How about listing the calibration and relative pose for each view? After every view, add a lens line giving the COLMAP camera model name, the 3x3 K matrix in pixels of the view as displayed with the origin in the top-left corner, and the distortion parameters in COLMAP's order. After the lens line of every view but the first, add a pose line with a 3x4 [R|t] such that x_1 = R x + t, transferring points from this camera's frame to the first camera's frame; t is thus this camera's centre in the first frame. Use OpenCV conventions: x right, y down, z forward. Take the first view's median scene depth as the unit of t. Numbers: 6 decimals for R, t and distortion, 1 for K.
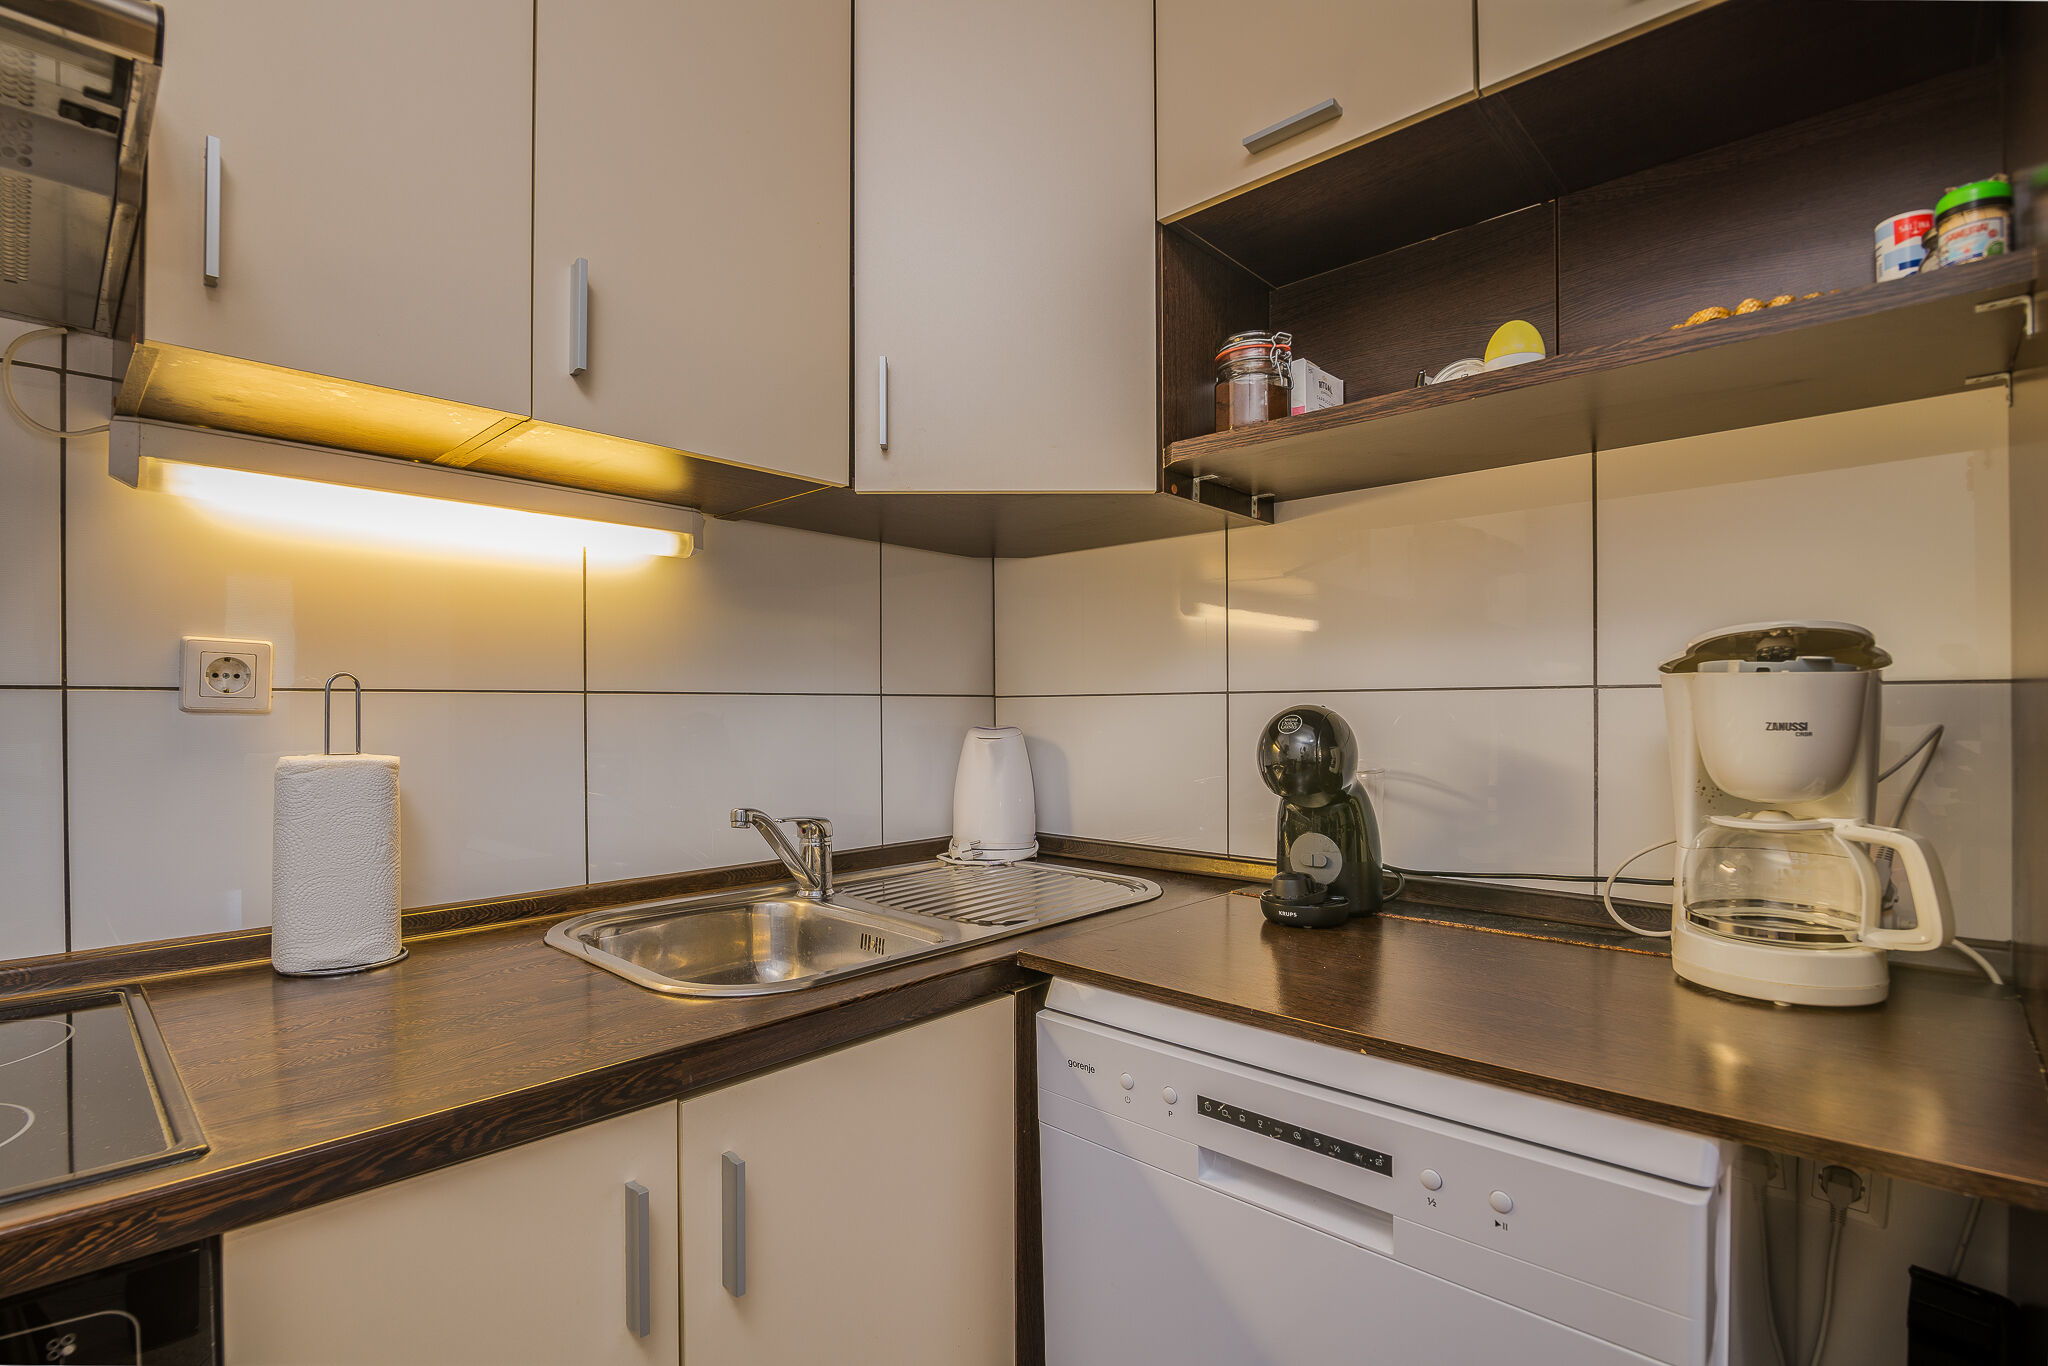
lens RADIAL K [[988.9, 0, 1015.2], [0, 988.9, 708.9], [0, 0, 1]] dist [-0.022340, -0.000129]
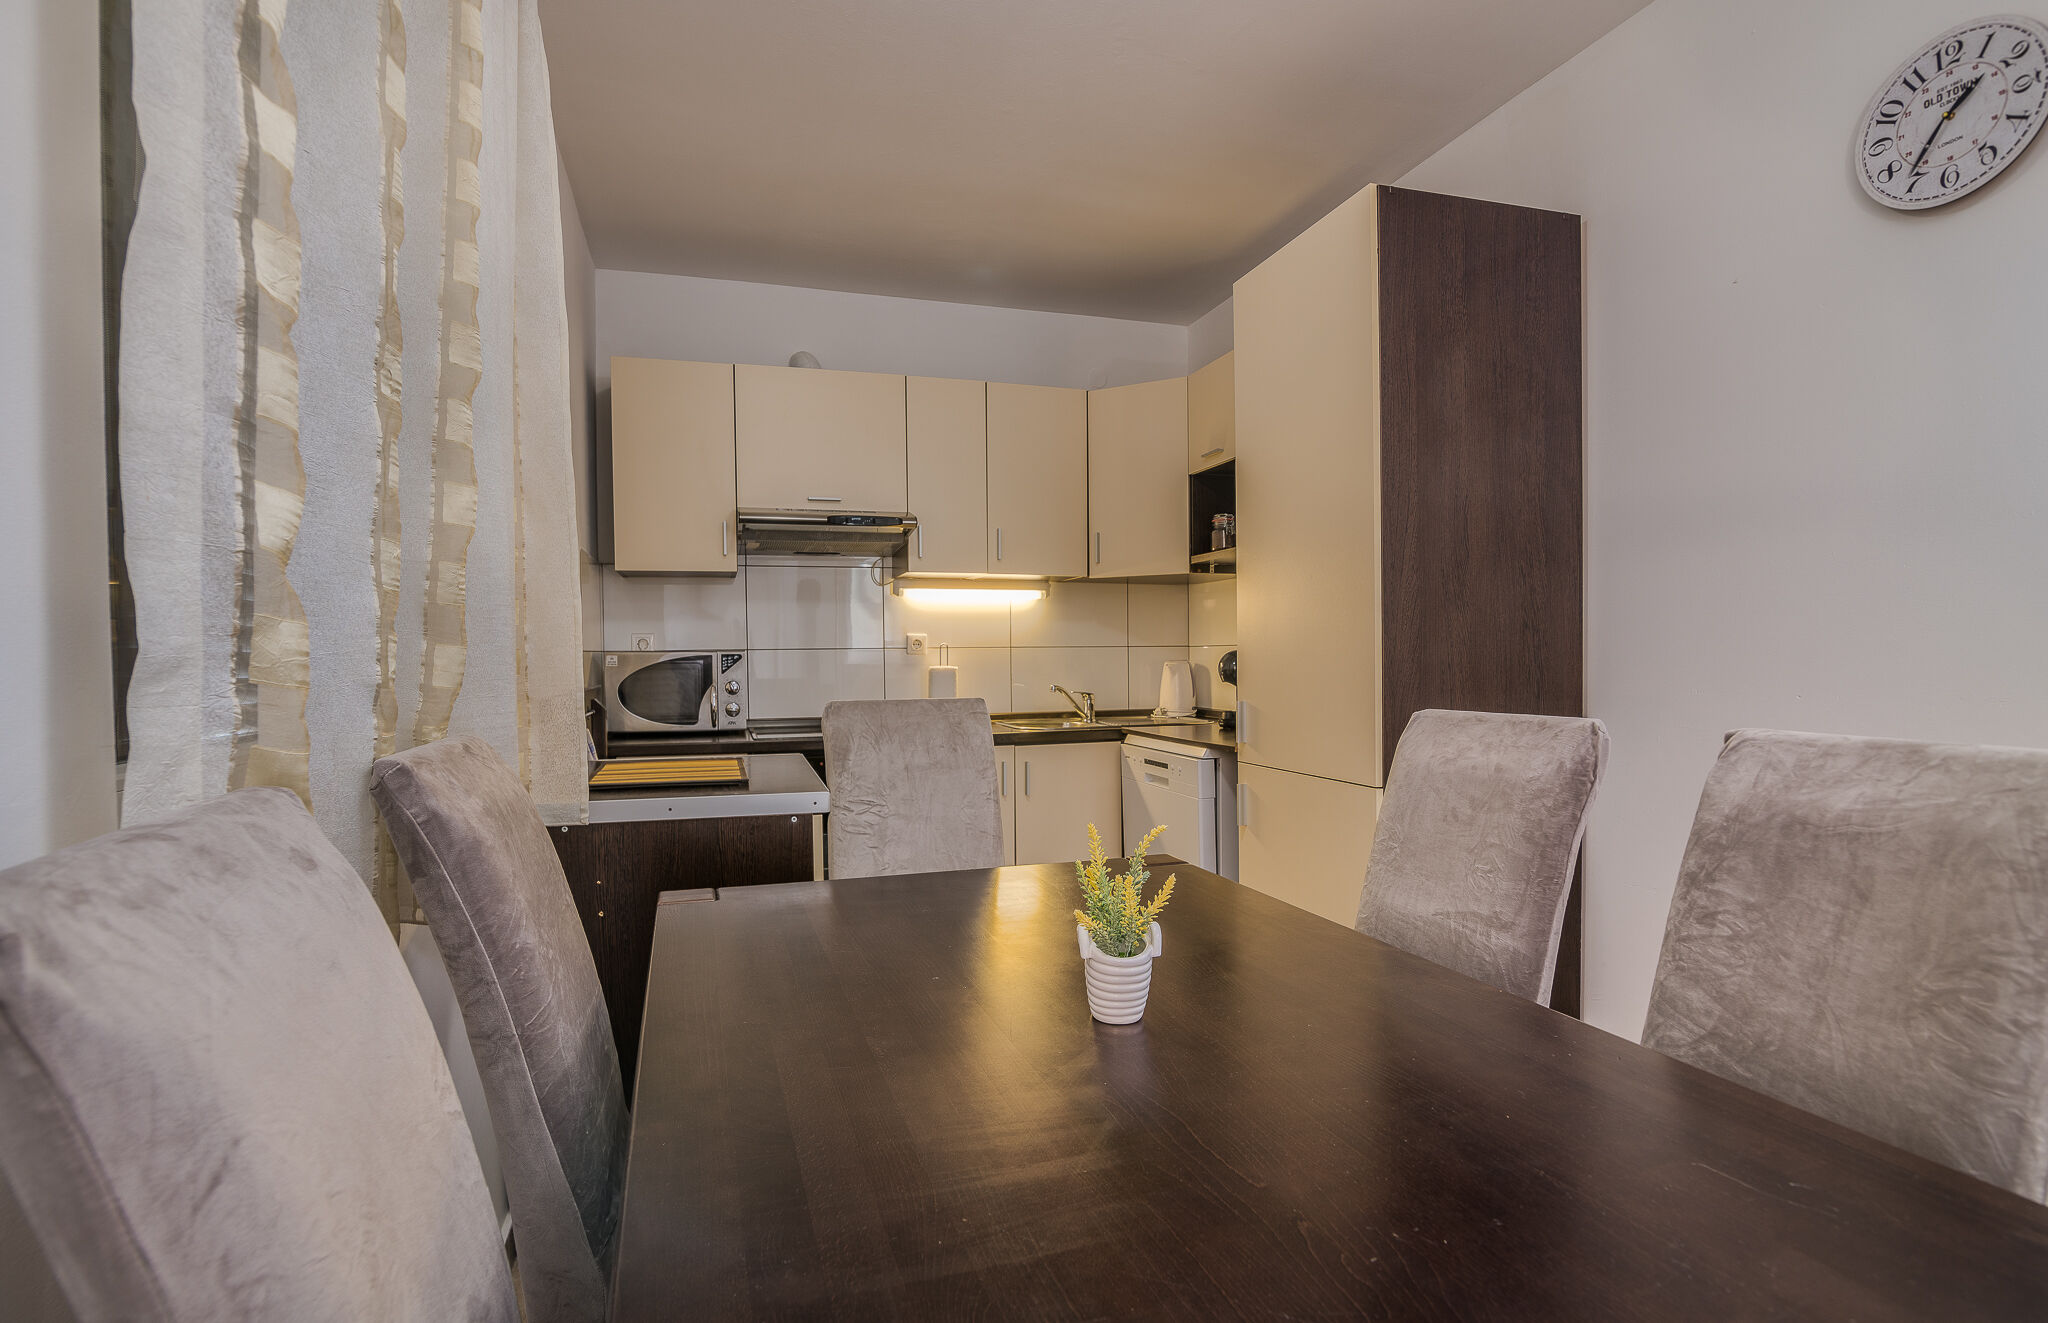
lens RADIAL K [[965.3, 0, 1024.8], [0, 965.3, 684.6], [0, 0, 1]] dist [-0.000748, 0.000009]
pose [[0.870622, 0.004653, -0.491930, 1.313962], [0.007301, 0.999723, 0.022377, 0.037327], [0.491898, -0.023073, 0.870347, -1.939303]]
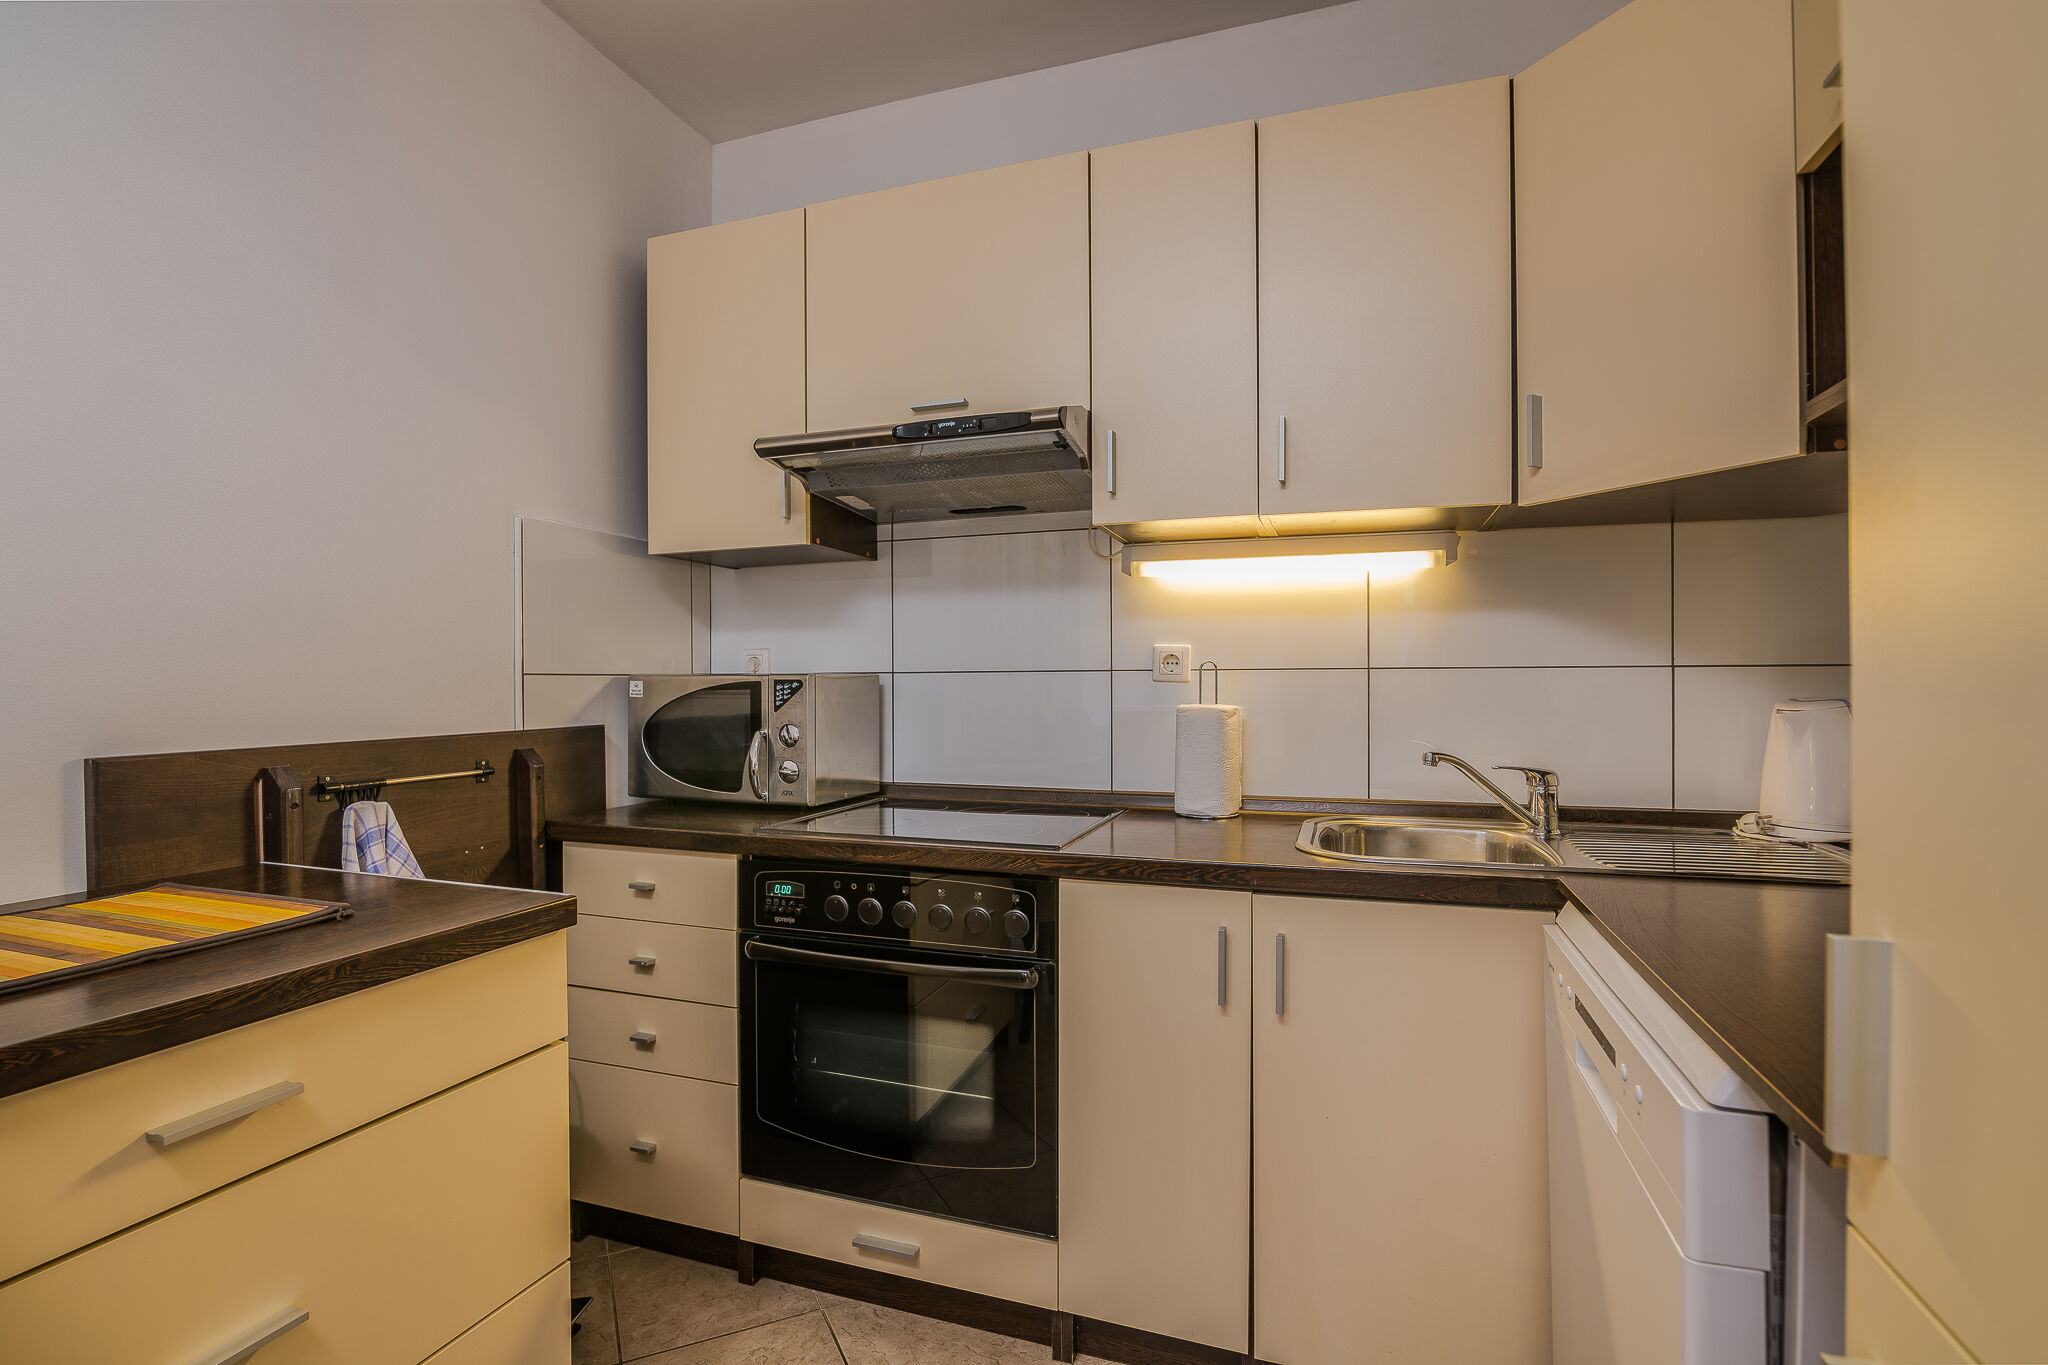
lens RADIAL K [[954.2, 0, 977.8], [0, 954.2, 684.3], [0, 0, 1]] dist [-0.017357, 0.000049]
pose [[0.385799, 0.001059, -0.922582, 0.830972], [-0.002553, 0.999997, 0.000080, 0.009541], [0.922579, 0.002324, 0.385800, -0.112888]]
